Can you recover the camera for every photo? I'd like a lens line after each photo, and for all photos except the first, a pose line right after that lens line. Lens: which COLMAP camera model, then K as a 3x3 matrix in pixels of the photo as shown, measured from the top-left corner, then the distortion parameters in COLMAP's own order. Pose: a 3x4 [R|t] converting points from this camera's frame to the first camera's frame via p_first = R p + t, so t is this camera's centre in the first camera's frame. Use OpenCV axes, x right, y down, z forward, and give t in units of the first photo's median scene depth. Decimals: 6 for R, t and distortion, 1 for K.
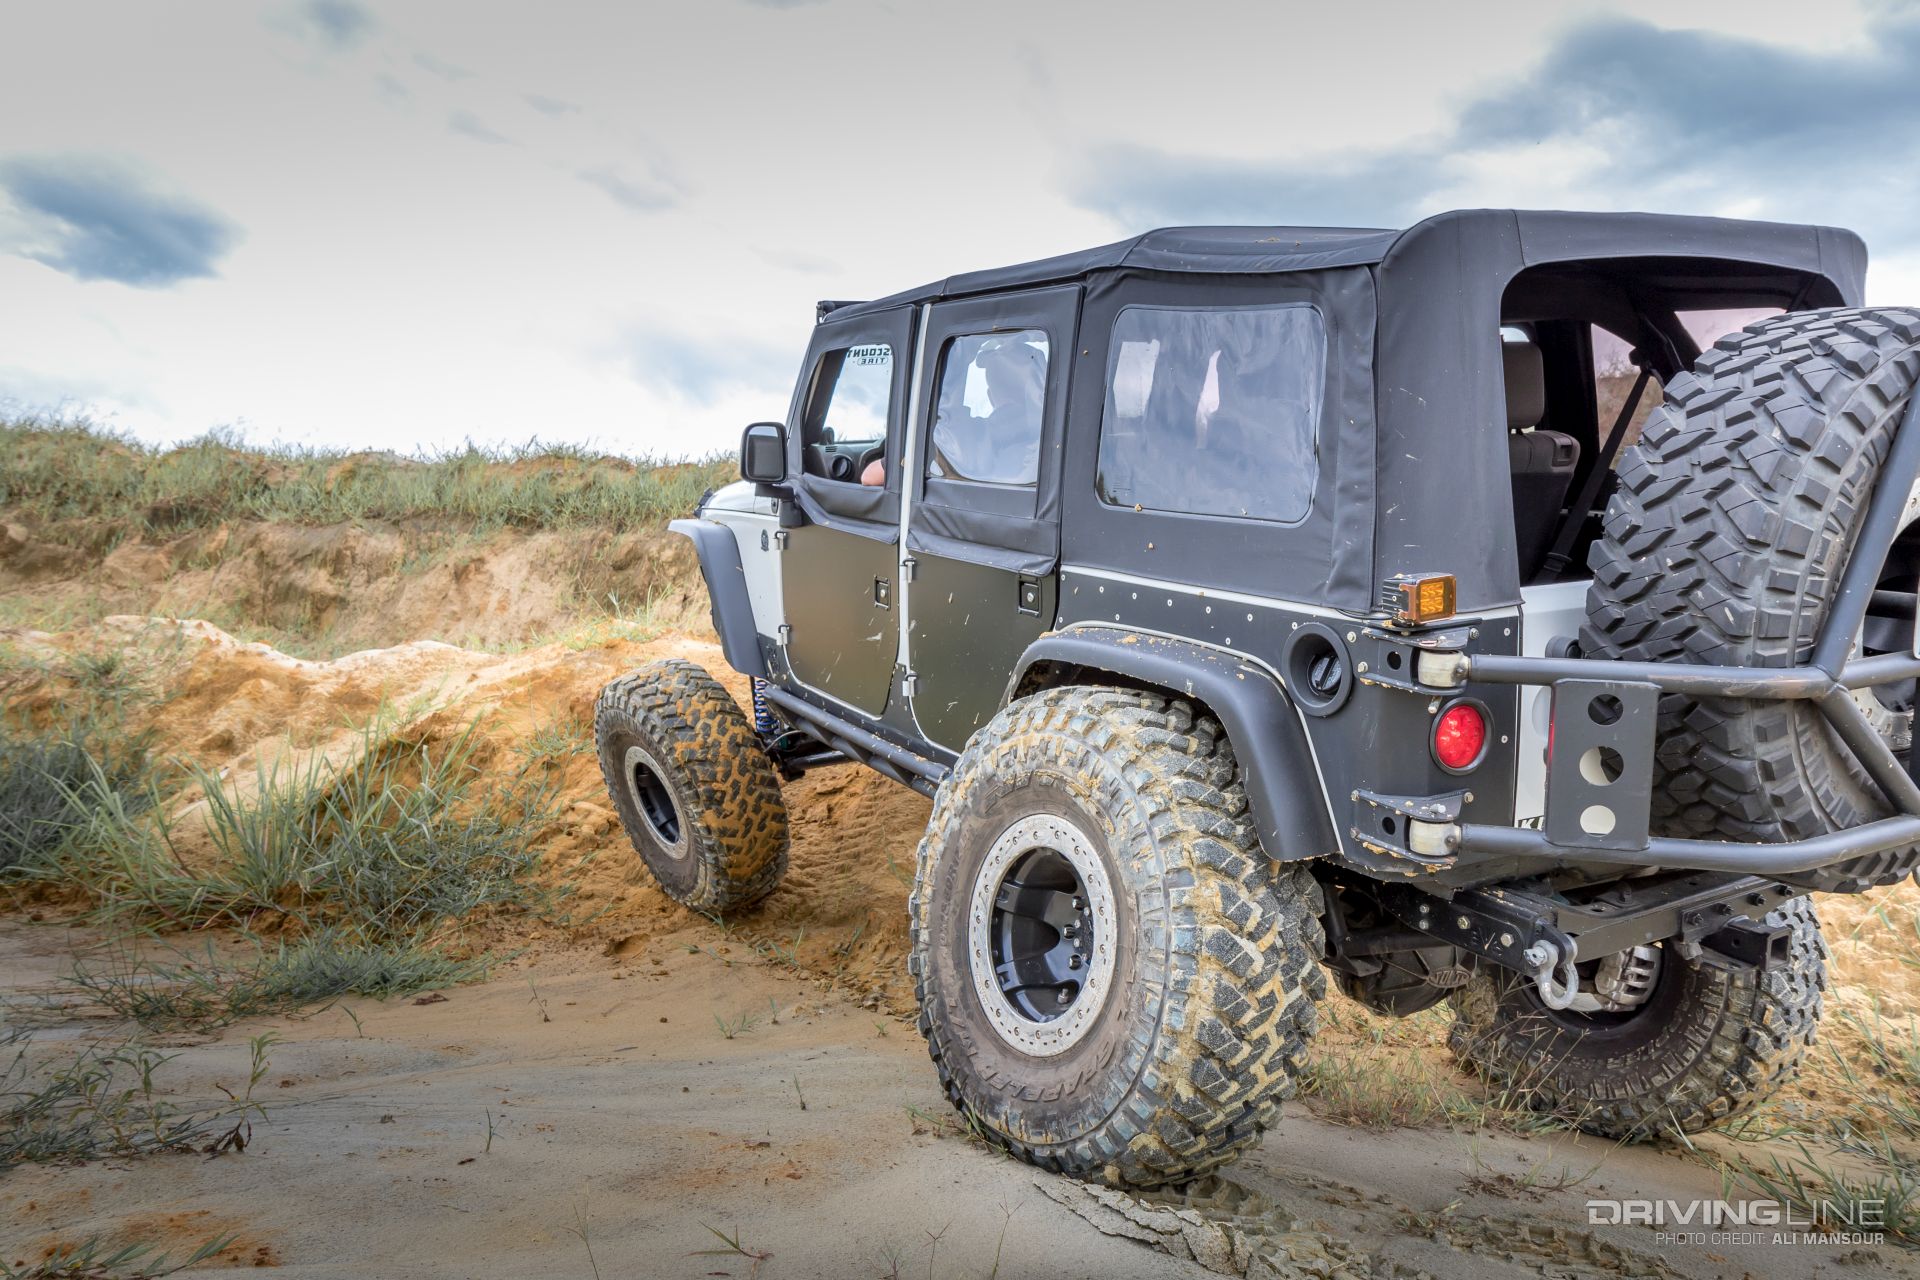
lens RADIAL K [[1495.2, 0, 966.3], [0, 1495.2, 642.4], [0, 0, 1]] dist [0.001914, -0.011417]
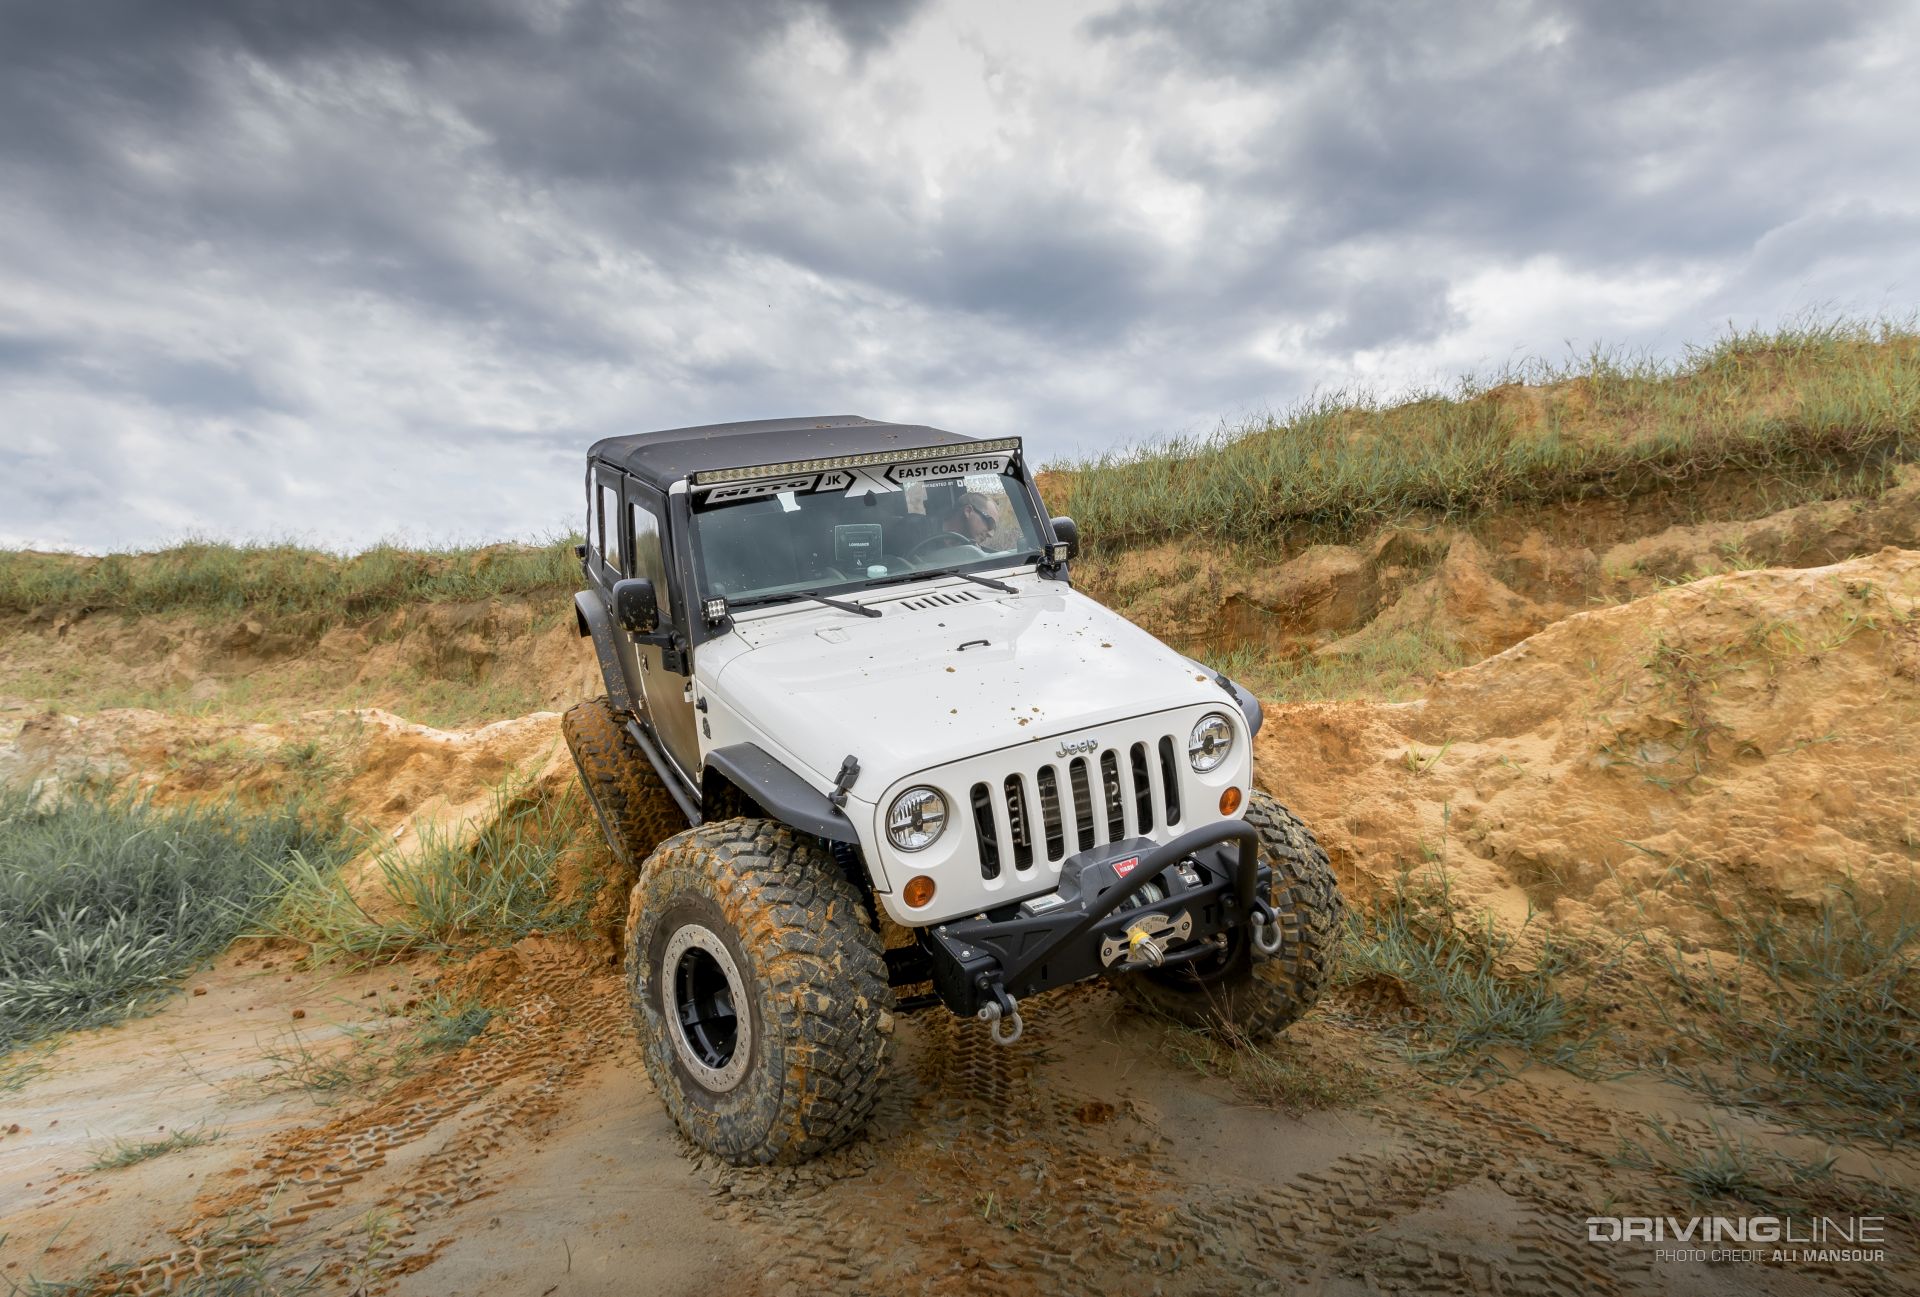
lens RADIAL K [[988.9, 0, 950.5], [0, 988.9, 642.5], [0, 0, 1]] dist [-0.002670, -0.000048]
pose [[0.995261, -0.095107, -0.020275, 0.026343], [0.096554, 0.991278, 0.089695, -0.104378], [0.011568, -0.091228, 0.995763, 0.130732]]
